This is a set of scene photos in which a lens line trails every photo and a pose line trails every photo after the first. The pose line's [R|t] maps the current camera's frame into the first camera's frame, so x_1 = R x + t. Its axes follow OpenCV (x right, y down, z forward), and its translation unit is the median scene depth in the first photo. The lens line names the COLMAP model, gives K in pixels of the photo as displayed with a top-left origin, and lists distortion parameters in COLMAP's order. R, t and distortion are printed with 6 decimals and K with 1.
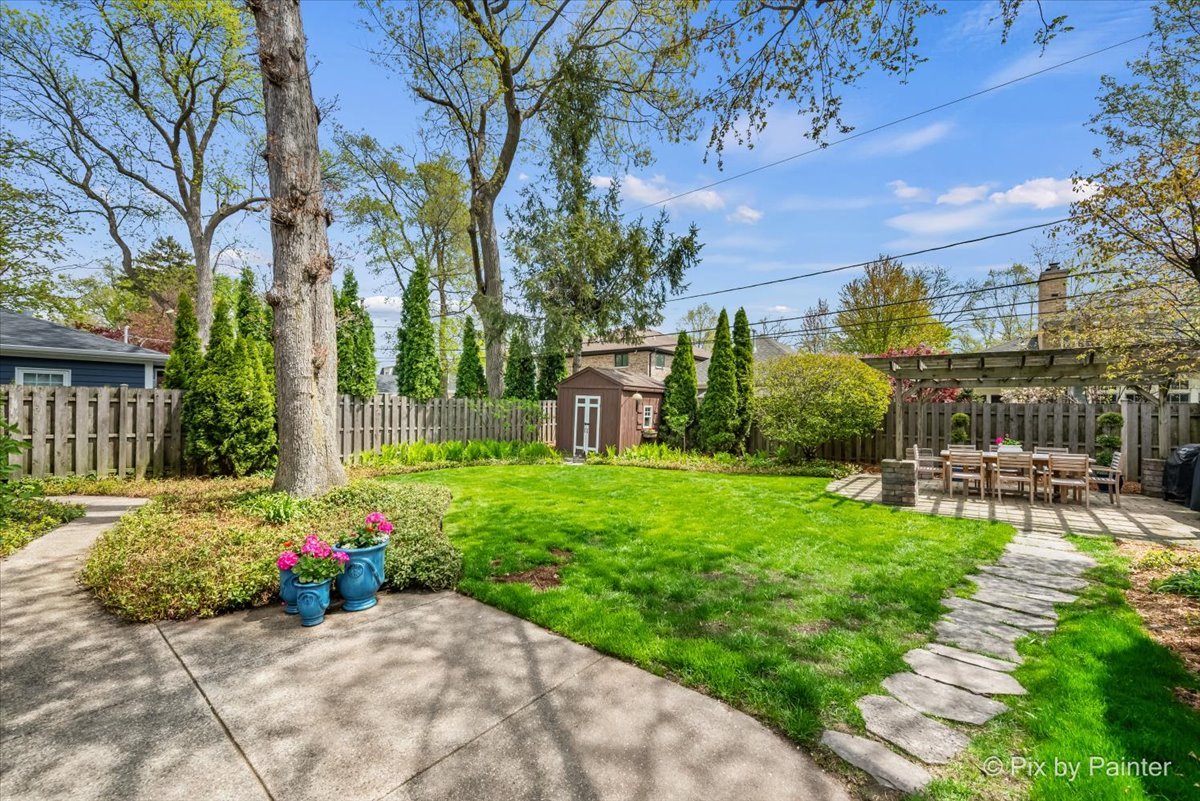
lens RADIAL K [[485.7, 0, 600.0], [0, 485.7, 400.5], [0, 0, 1]] dist [0.014561, -0.000021]
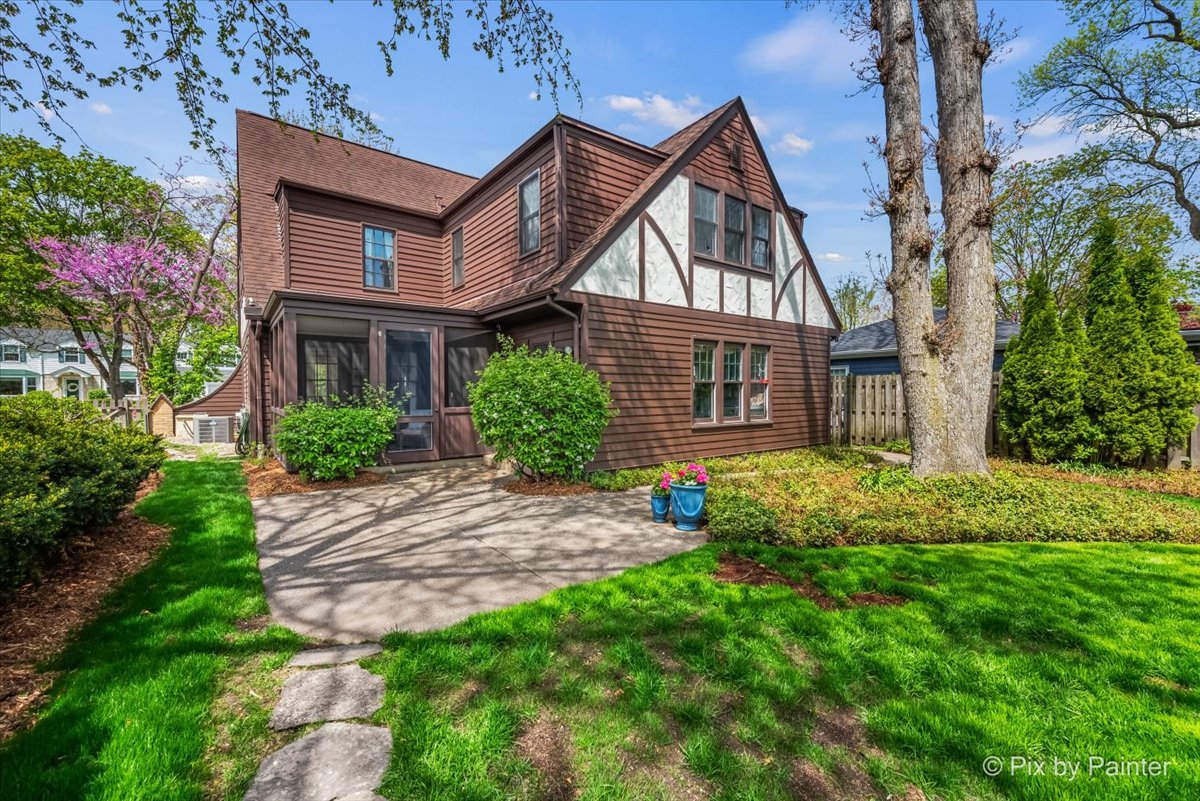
lens RADIAL K [[485.7, 0, 600.0], [0, 485.7, 400.5], [0, 0, 1]] dist [0.014561, -0.000021]
pose [[-0.258924, 0.000745, -0.965897, 0.363247], [0.021819, 0.999749, -0.005077, 0.025004], [0.965651, -0.022389, -0.258875, 0.455034]]
